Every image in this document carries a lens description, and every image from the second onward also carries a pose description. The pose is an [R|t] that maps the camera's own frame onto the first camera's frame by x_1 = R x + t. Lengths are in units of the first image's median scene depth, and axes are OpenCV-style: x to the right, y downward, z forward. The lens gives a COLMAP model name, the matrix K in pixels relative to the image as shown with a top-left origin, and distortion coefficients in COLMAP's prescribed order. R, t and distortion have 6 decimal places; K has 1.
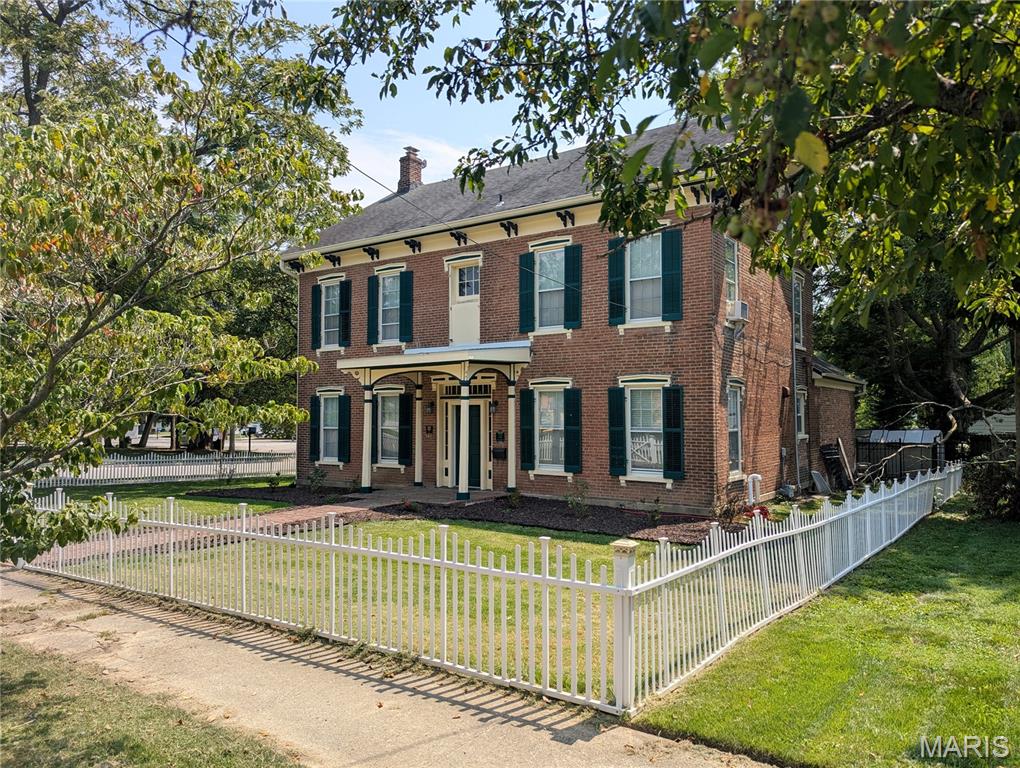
lens RADIAL K [[724.7, 0, 509.0], [0, 724.7, 388.3], [0, 0, 1]] dist [0.049354, -0.033275]
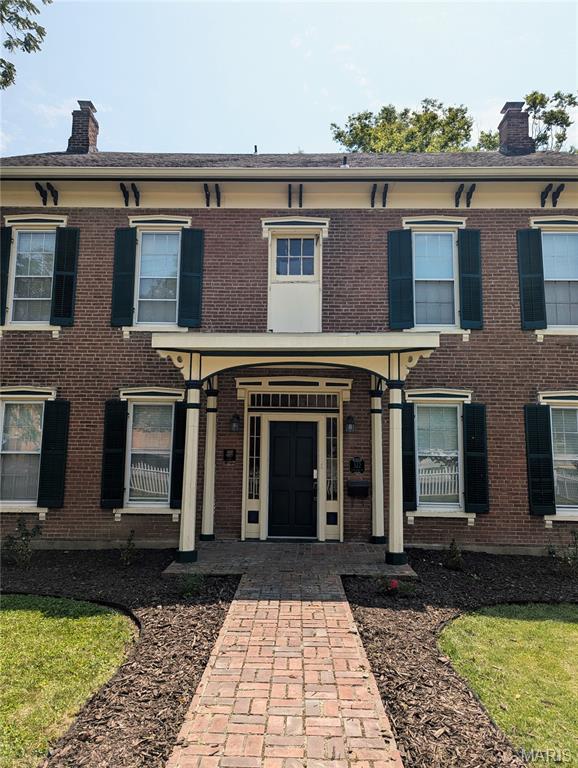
lens RADIAL K [[547.6, 0, 282.4], [0, 547.6, 383.9], [0, 0, 1]] dist [0.043512, -0.033883]
pose [[0.831161, 0.082667, 0.549852, -0.392819], [-0.035595, 0.994769, -0.095751, 0.040833], [-0.554891, 0.060013, 0.829756, 0.582606]]
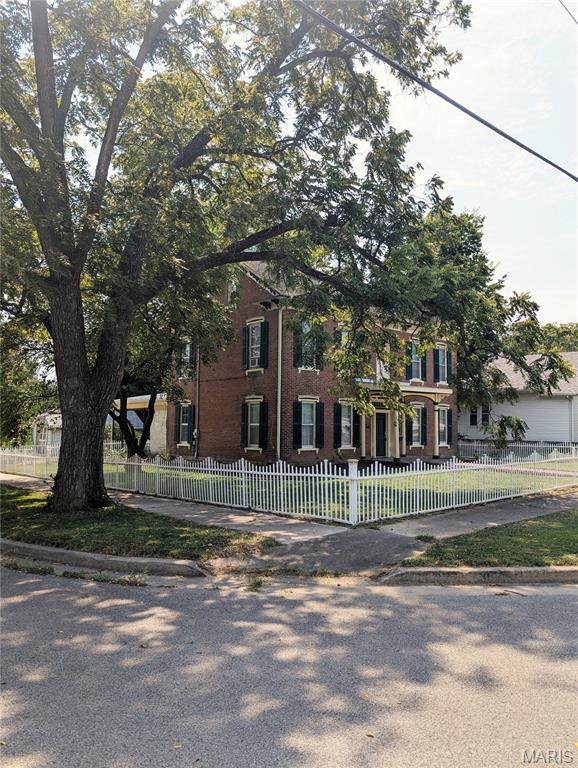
lens RADIAL K [[547.6, 0, 284.2], [0, 547.6, 383.8], [0, 0, 1]] dist [0.043512, -0.033883]
pose [[0.229787, 0.075162, 0.970334, -1.582138], [-0.052960, 0.996502, -0.064648, 0.056730], [-0.971799, -0.036534, 0.232963, 0.970628]]
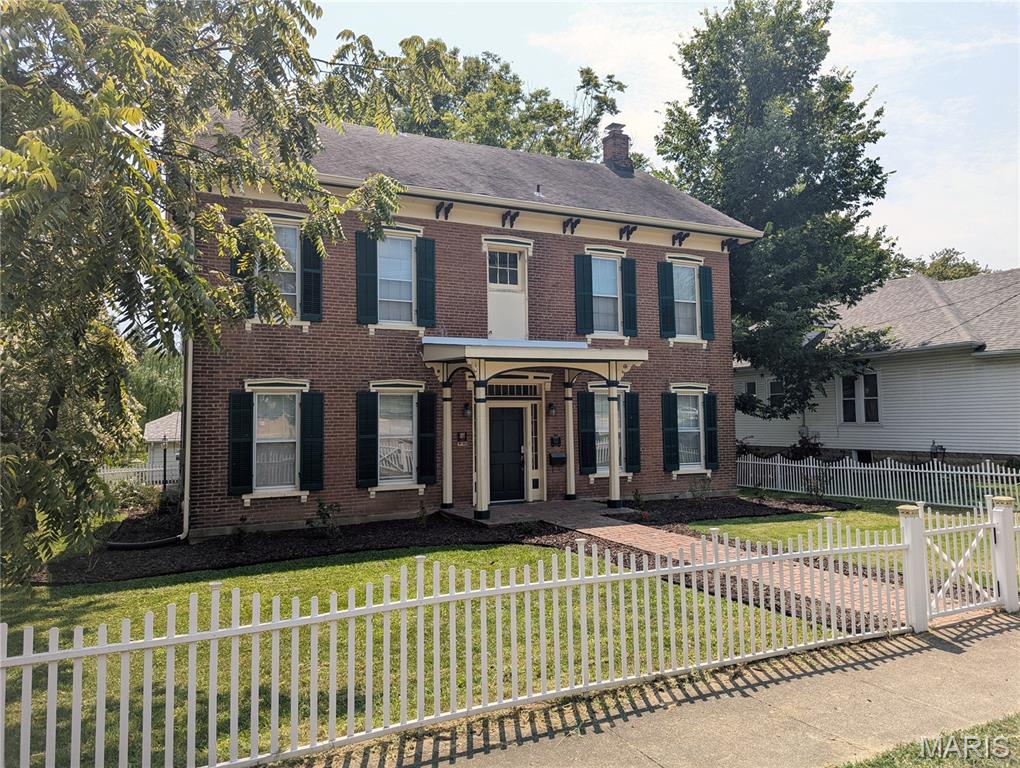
lens RADIAL K [[724.7, 0, 512.0], [0, 724.7, 374.7], [0, 0, 1]] dist [0.049354, -0.033275]
pose [[0.492744, 0.050304, 0.868719, -0.871428], [-0.019730, 0.998717, -0.046640, 0.025607], [-0.869951, 0.005842, 0.493104, 0.592850]]
